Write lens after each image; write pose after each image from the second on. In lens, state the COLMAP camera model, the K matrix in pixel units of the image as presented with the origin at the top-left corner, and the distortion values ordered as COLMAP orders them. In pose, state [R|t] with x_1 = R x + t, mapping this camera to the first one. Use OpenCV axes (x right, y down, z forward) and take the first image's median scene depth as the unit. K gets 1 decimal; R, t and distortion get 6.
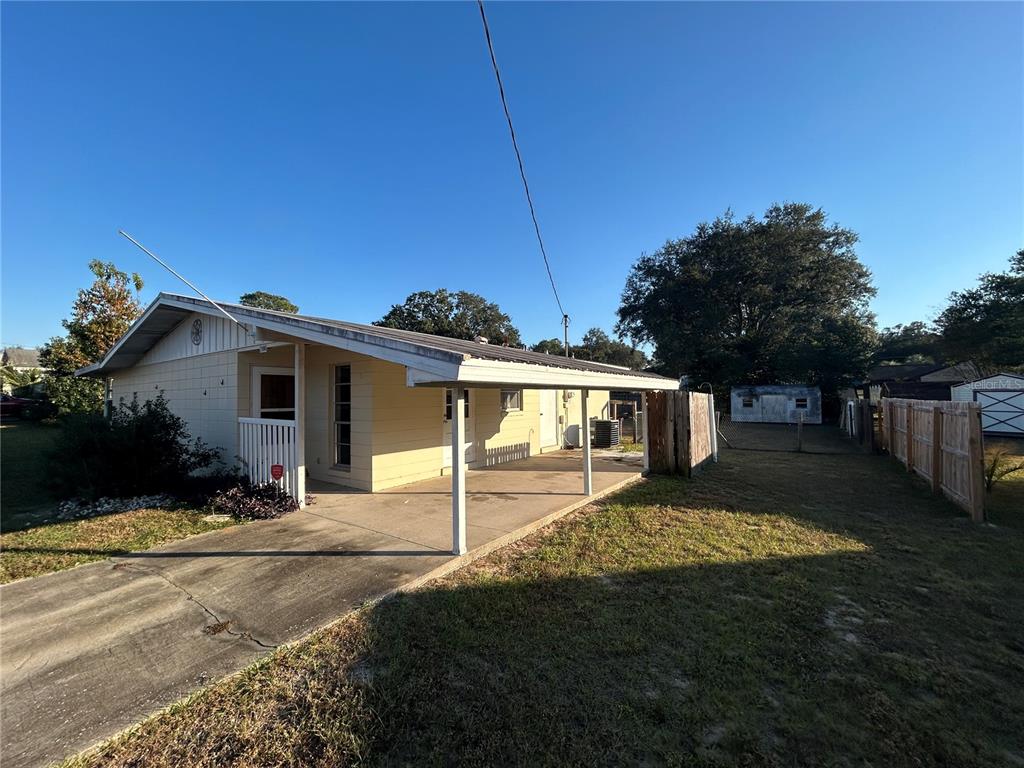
lens RADIAL K [[413.0, 0, 512.8], [0, 413.0, 382.0], [0, 0, 1]] dist [0.000900, 0.001144]
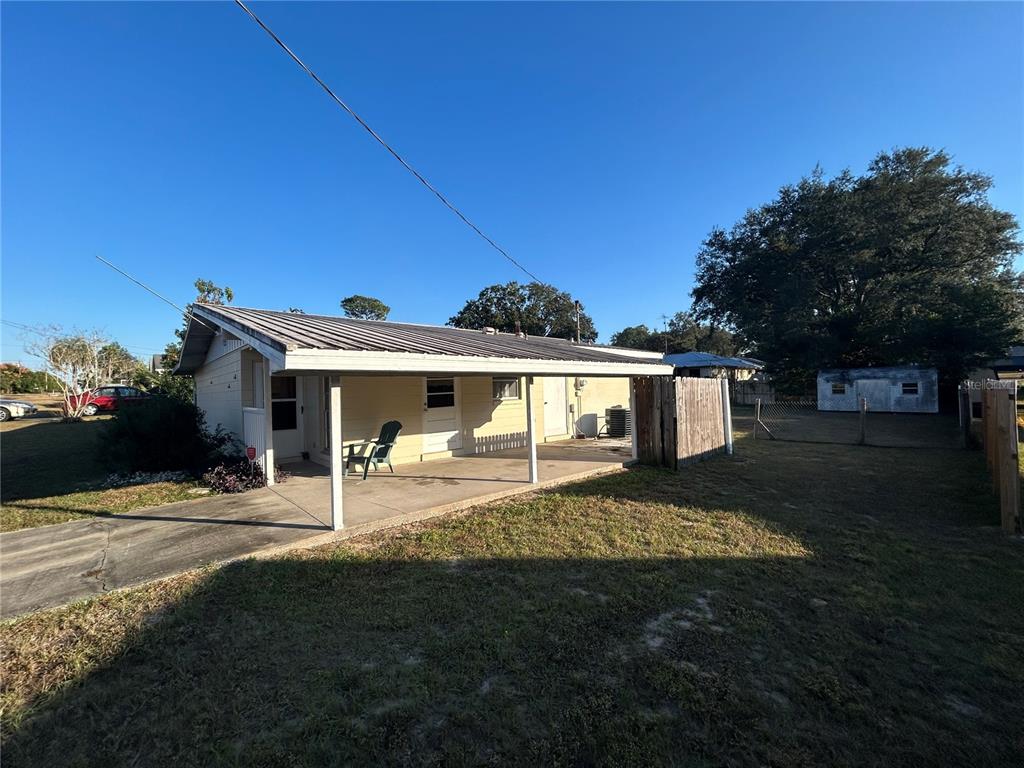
lens RADIAL K [[413.0, 0, 512.0], [0, 413.0, 381.1], [0, 0, 1]] dist [0.000900, 0.001144]
pose [[0.976561, -0.019220, -0.214380, 0.198102], [0.023427, 0.999579, 0.017100, 0.006560], [0.213961, -0.021722, 0.976601, 0.016713]]
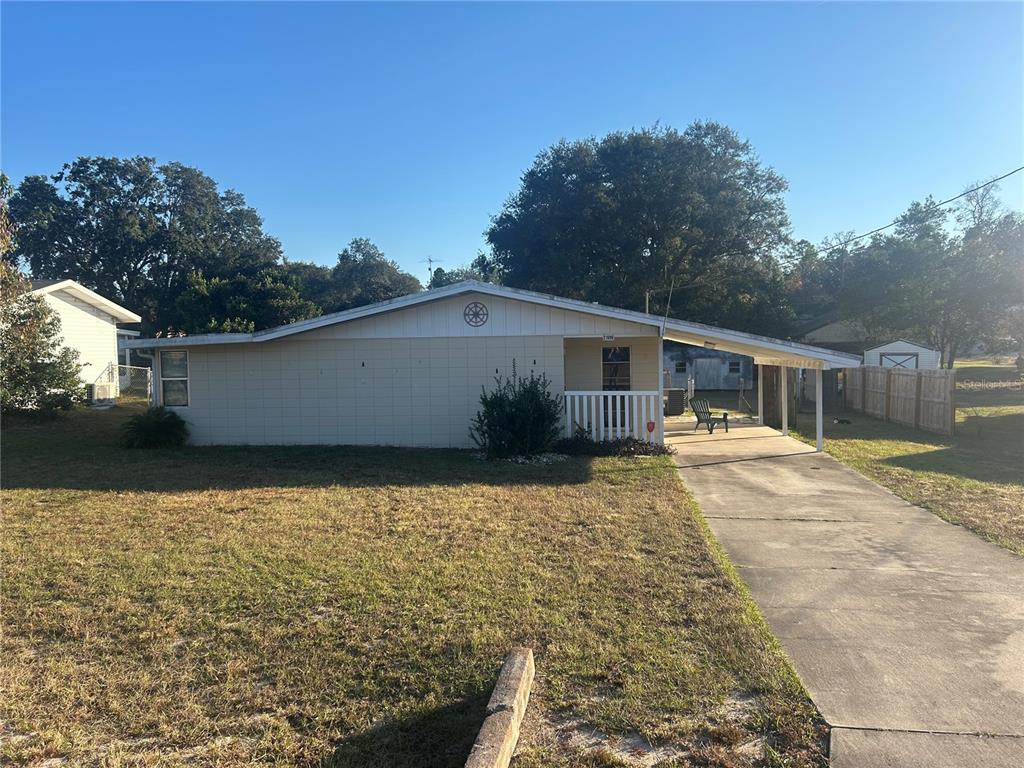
lens RADIAL K [[768.5, 0, 515.8], [0, 768.5, 388.4], [0, 0, 1]] dist [0.033601, -0.001610]
pose [[0.883947, -0.026066, 0.466859, -1.099167], [-0.010956, 0.997016, 0.076411, -0.056579], [-0.467458, -0.072658, 0.881024, -0.558701]]
